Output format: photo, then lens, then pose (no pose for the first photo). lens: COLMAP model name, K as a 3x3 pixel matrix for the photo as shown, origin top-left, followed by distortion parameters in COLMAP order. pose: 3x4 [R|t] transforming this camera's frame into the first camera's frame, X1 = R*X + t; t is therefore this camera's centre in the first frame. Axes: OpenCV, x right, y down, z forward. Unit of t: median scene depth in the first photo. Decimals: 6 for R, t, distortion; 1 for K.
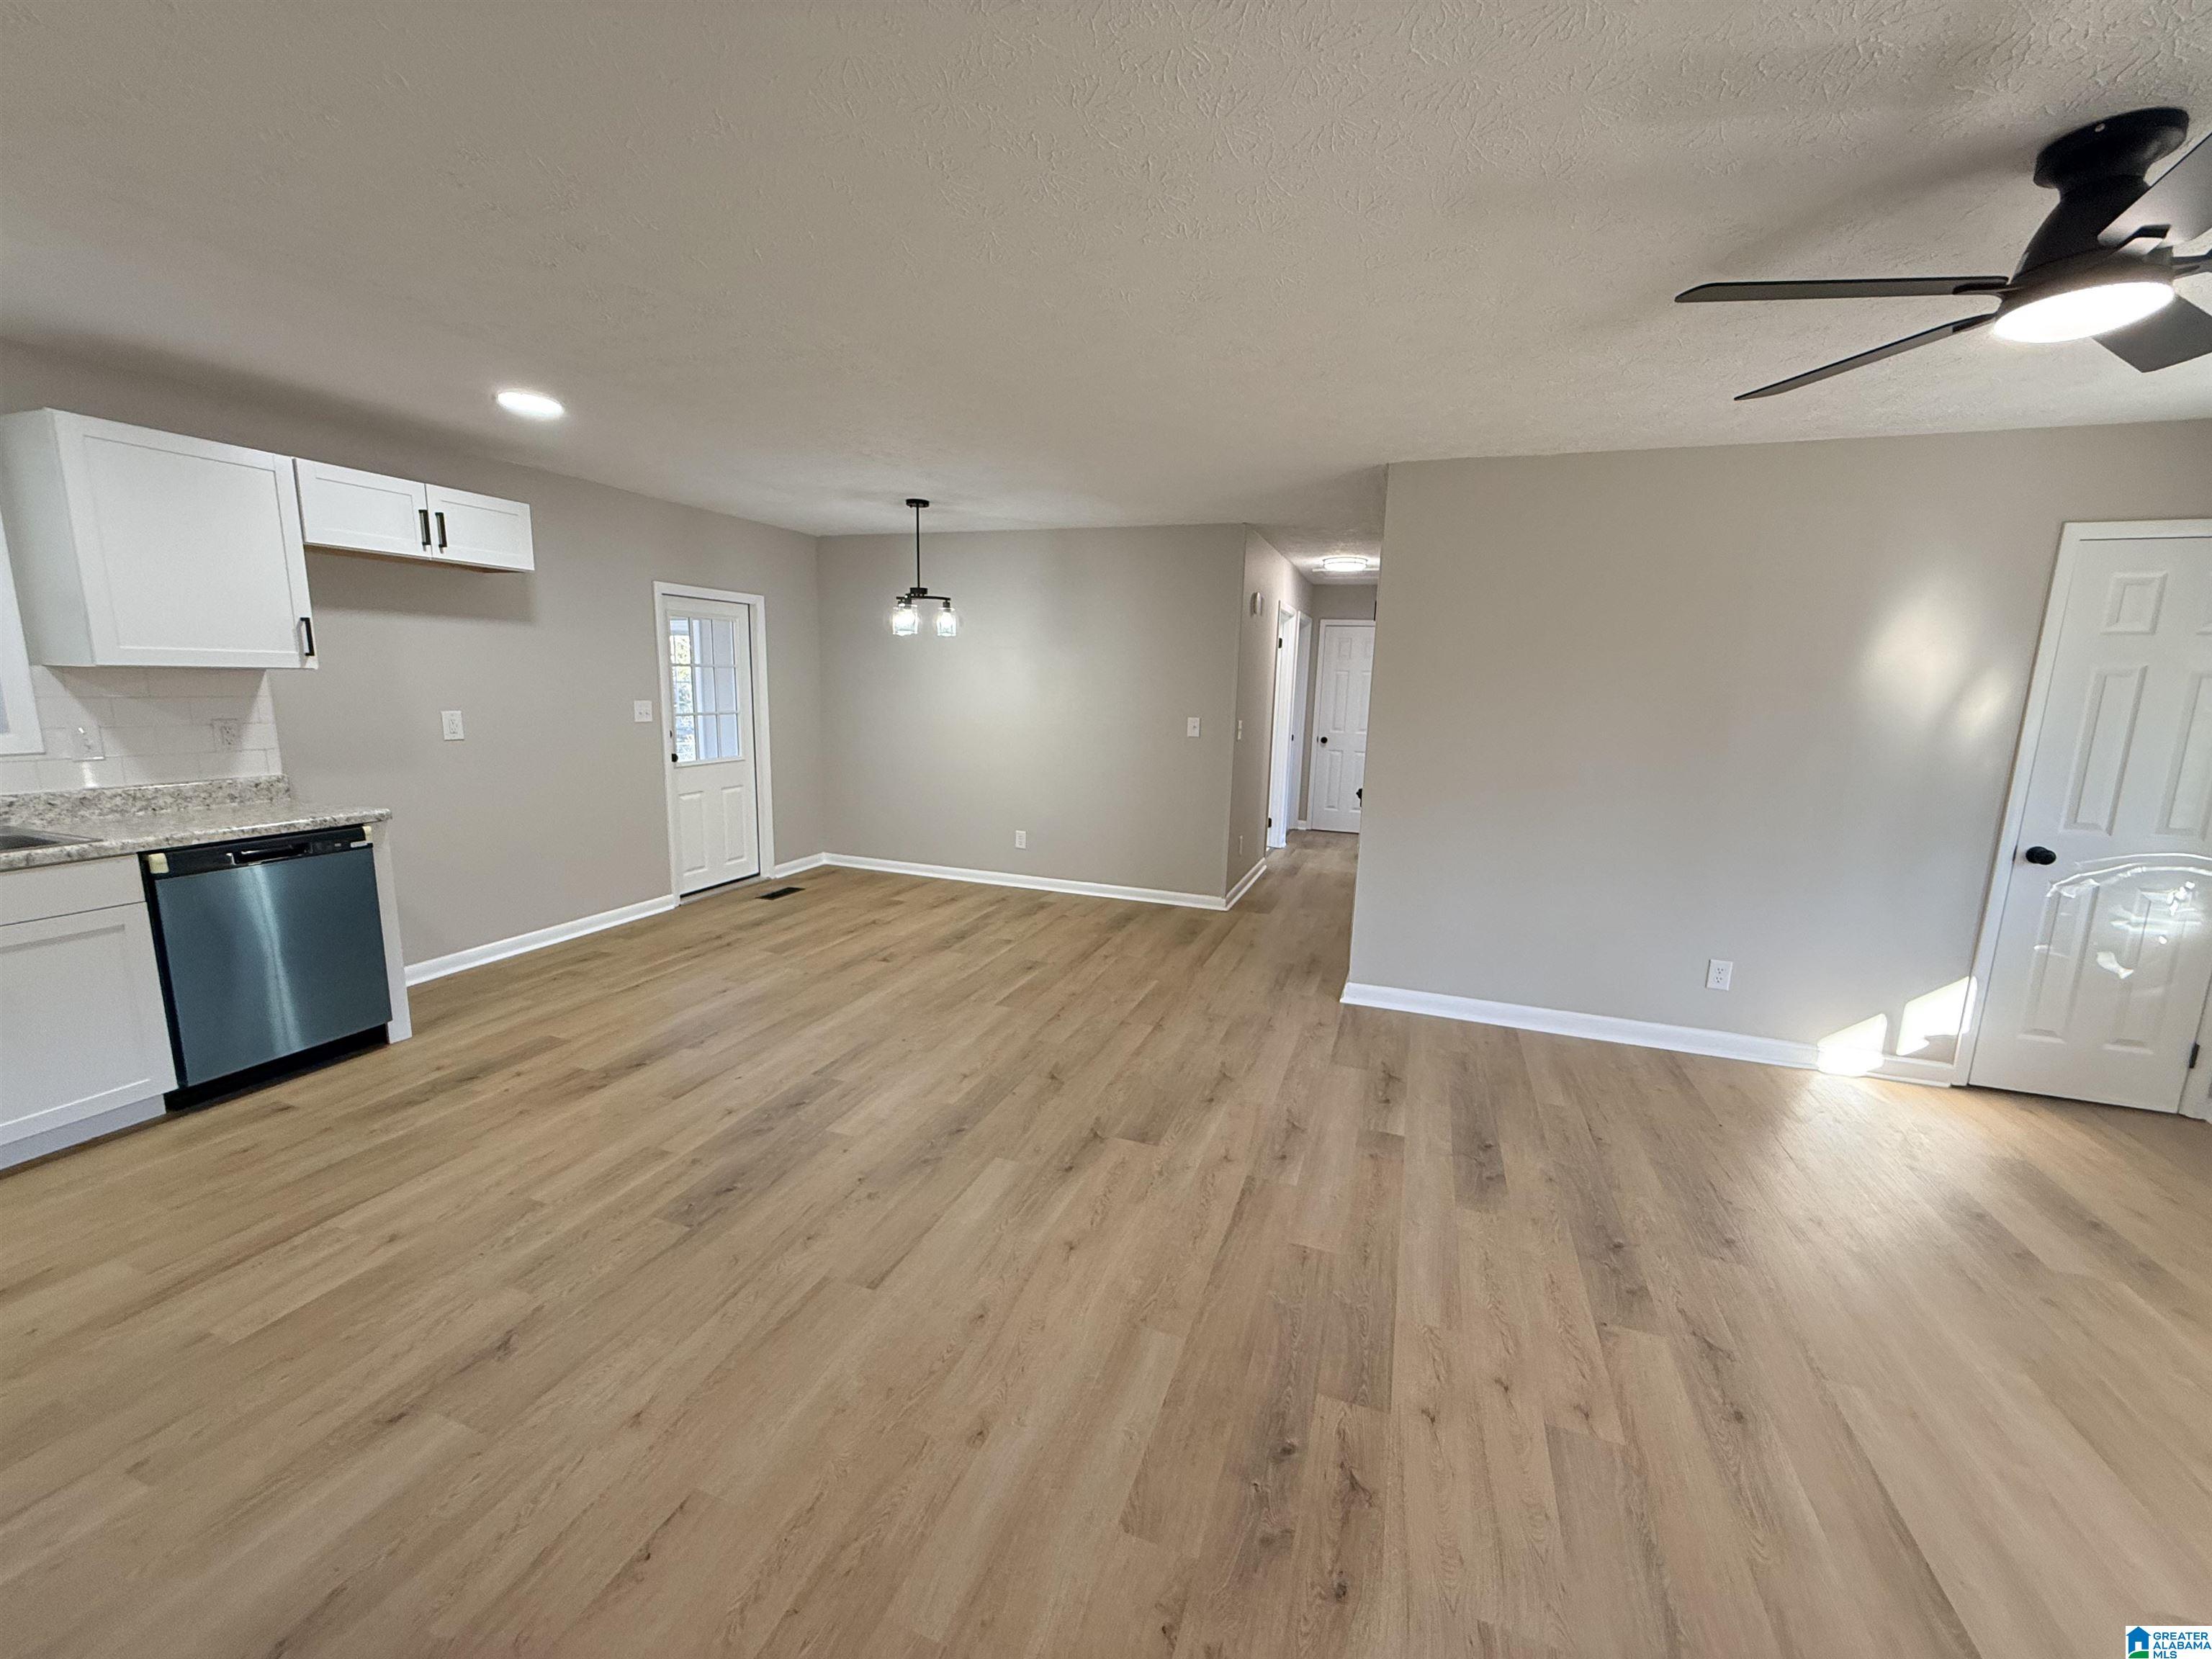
lens RADIAL K [[881.6, 0, 1104.5], [0, 881.6, 822.7], [0, 0, 1]] dist [0.001545, 0.000253]
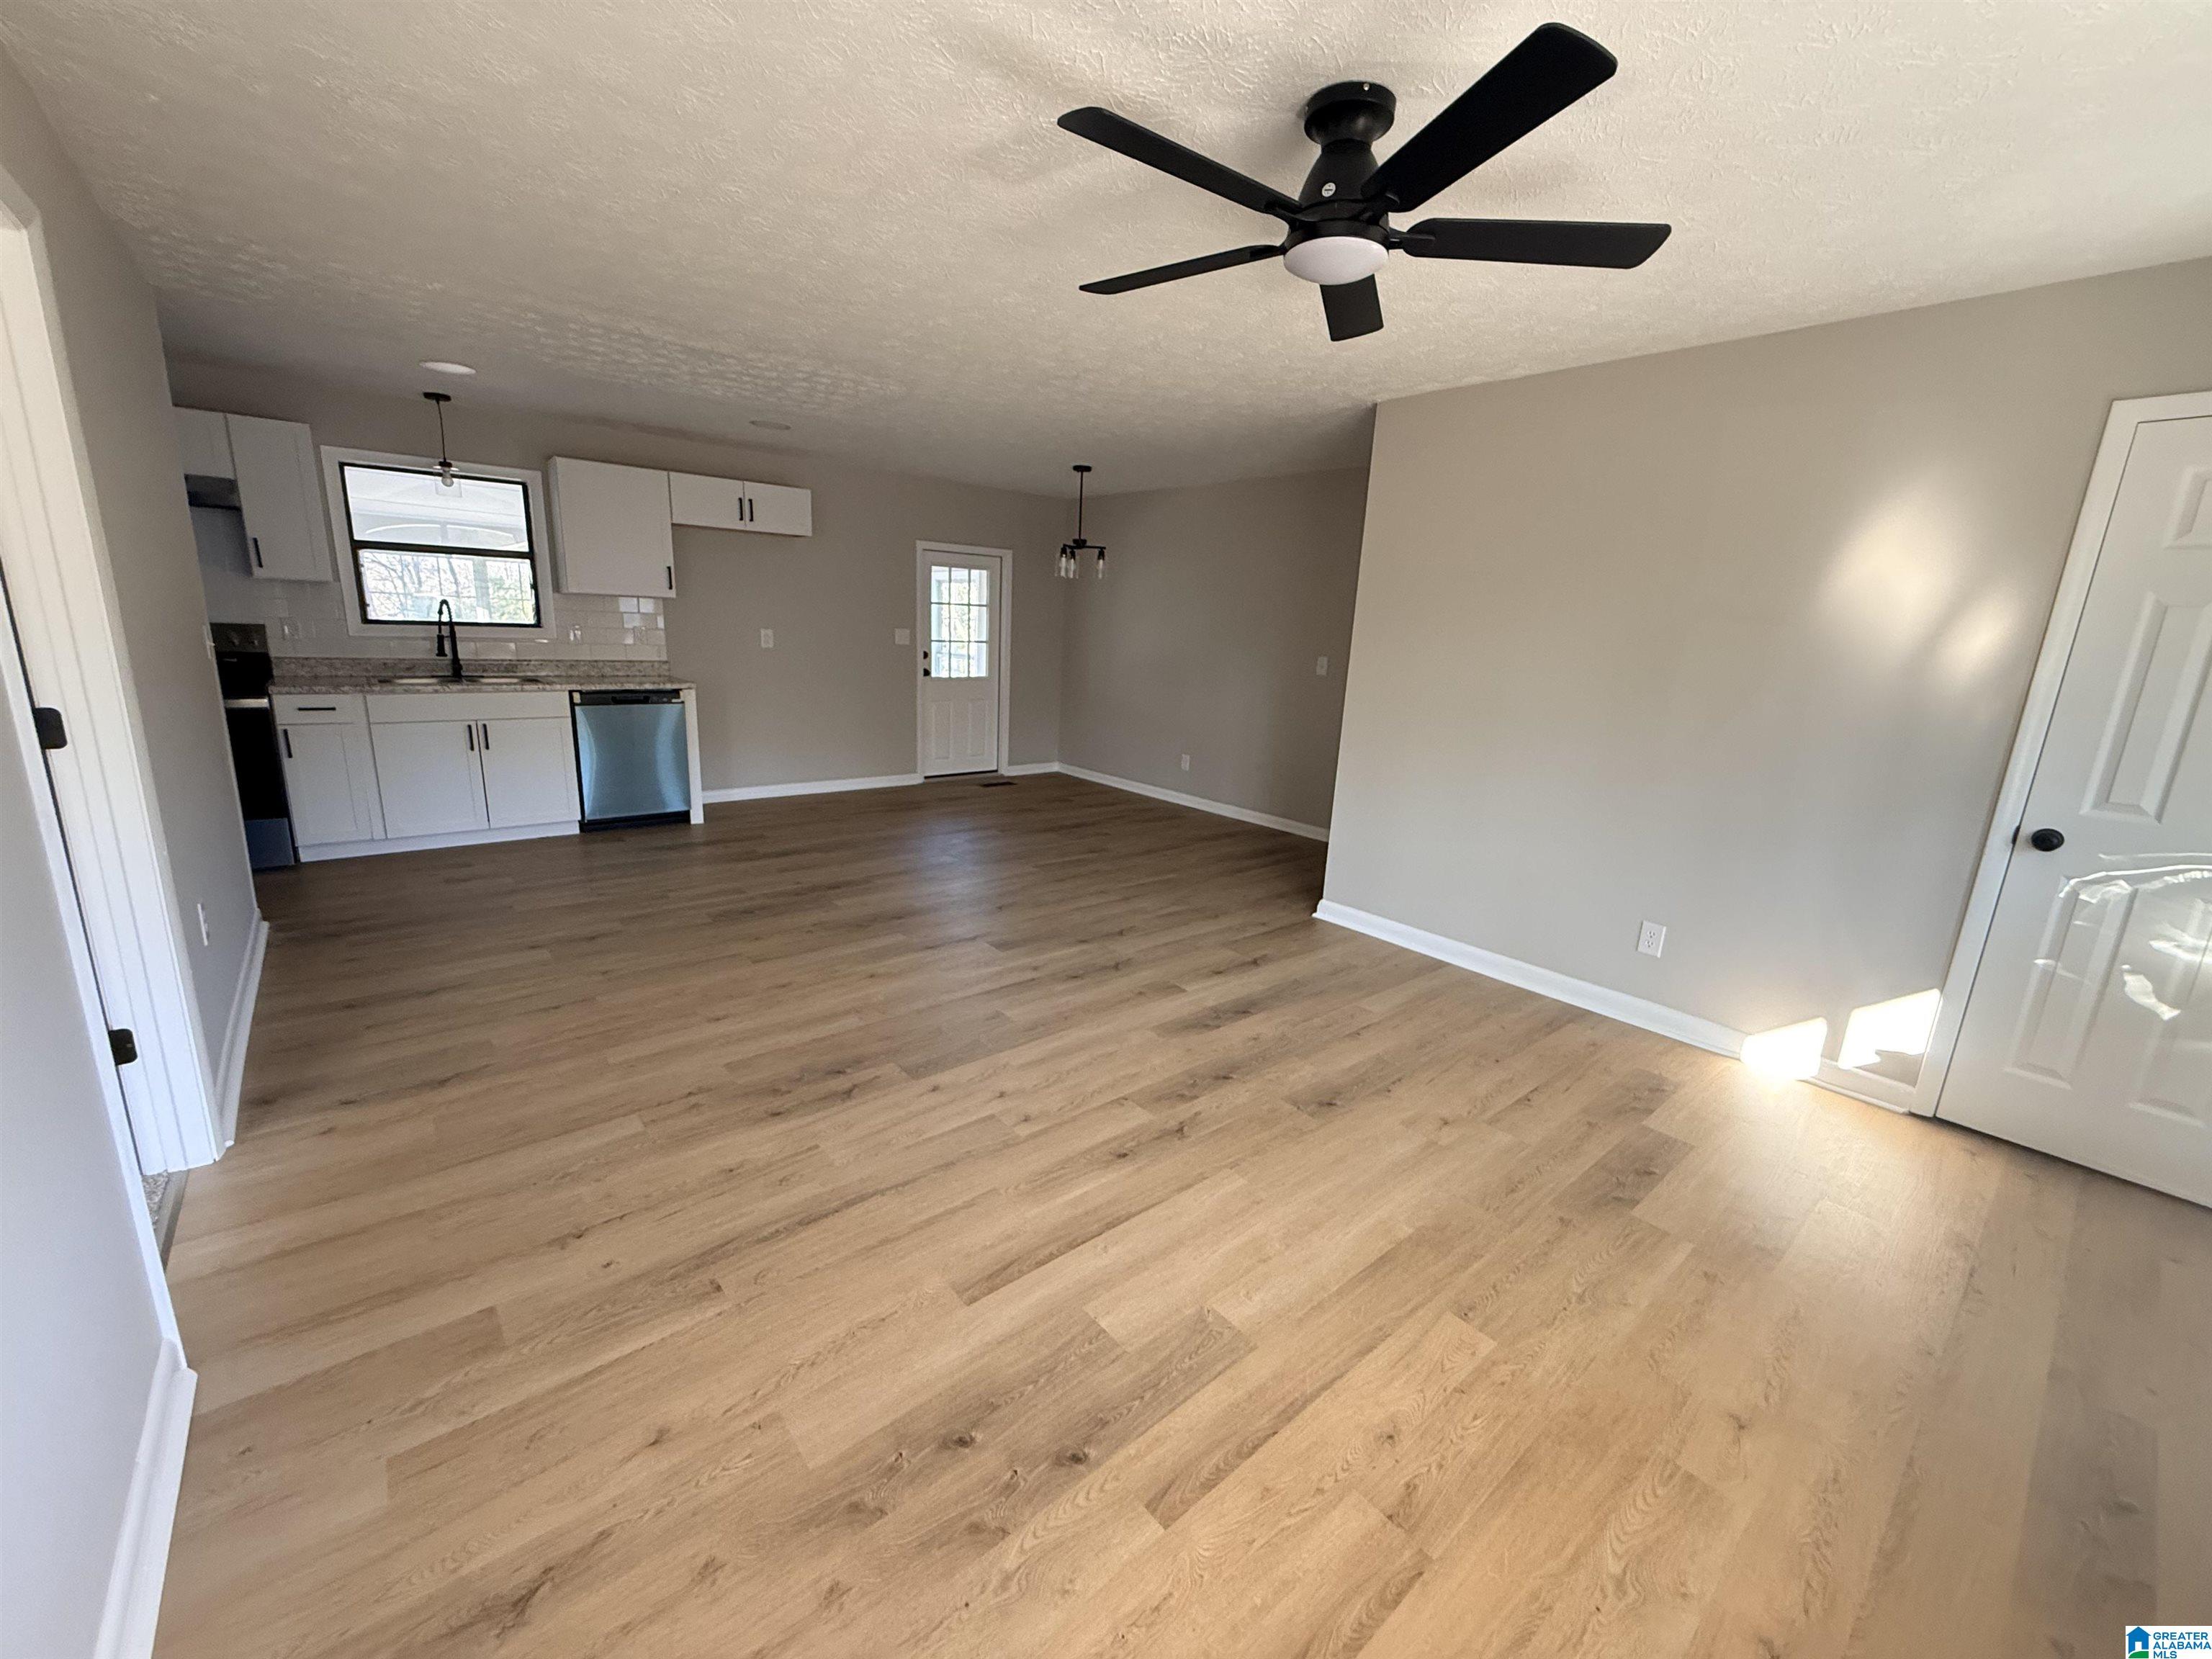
lens RADIAL K [[881.6, 0, 1116.6], [0, 881.6, 836.6], [0, 0, 1]] dist [0.001545, 0.000253]
pose [[0.868279, 0.130380, -0.478637, 0.692884], [-0.102977, 0.991198, 0.083195, 0.050540], [0.485271, -0.022947, 0.874063, -0.077626]]
